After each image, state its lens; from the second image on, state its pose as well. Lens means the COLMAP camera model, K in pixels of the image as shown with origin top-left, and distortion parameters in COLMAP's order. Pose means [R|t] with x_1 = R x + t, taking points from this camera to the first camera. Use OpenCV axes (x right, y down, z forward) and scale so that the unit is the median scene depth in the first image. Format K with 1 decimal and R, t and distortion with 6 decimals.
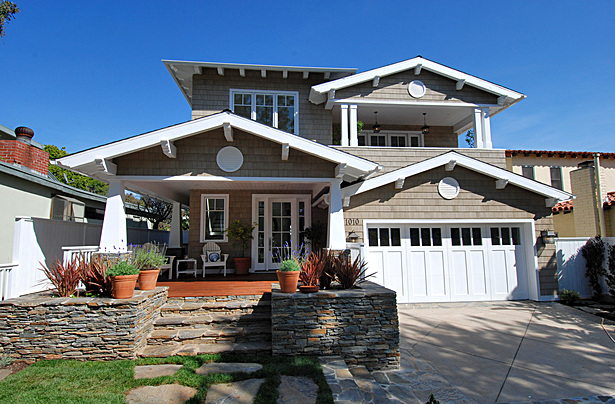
lens RADIAL K [[330.5, 0, 311.3], [0, 330.5, 201.4], [0, 0, 1]] dist [0.015214, -0.014743]
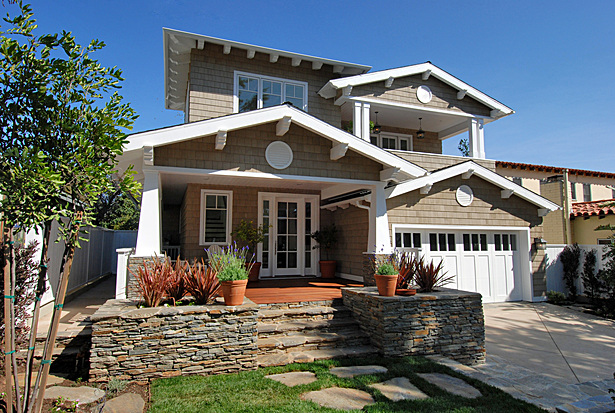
lens RADIAL K [[378.3, 0, 305.6], [0, 378.3, 205.1], [0, 0, 1]] dist [0.022843, -0.004591]
pose [[0.967957, 0.036895, 0.248393, -0.382244], [-0.040725, 0.999117, 0.010299, -0.002832], [-0.247793, -0.020085, 0.968605, -0.035553]]
